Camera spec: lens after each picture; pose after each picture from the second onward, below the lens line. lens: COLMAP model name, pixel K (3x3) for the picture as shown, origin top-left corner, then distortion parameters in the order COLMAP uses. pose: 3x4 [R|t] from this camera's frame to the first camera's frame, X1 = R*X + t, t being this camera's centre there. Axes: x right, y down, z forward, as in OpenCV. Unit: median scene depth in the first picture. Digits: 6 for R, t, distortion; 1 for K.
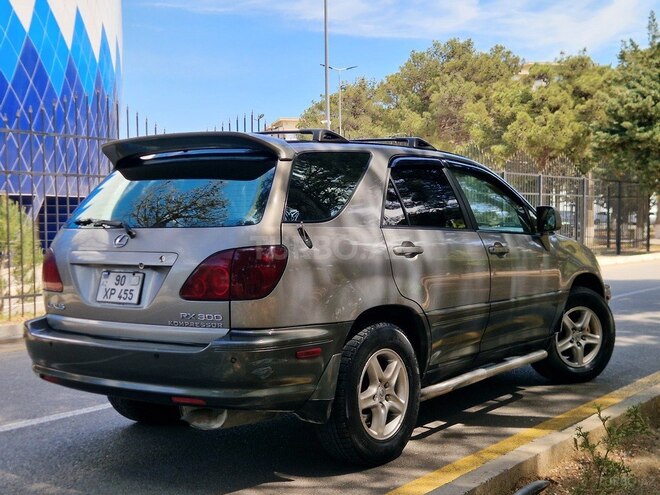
lens RADIAL K [[904.2, 0, 368.5], [0, 904.2, 215.7], [0, 0, 1]] dist [0.084351, 0.000000]
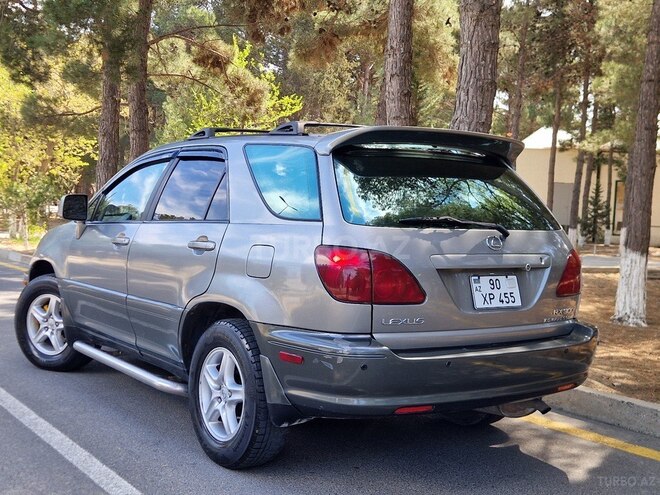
lens RADIAL K [[904.2, 0, 331.2], [0, 904.2, 249.9], [0, 0, 1]] dist [0.084351, 0.000000]
pose [[0.329336, -0.018656, 0.944028, -1.018098], [-0.024406, 0.999303, 0.028263, 0.011184], [-0.943897, -0.032348, 0.328651, 0.714967]]
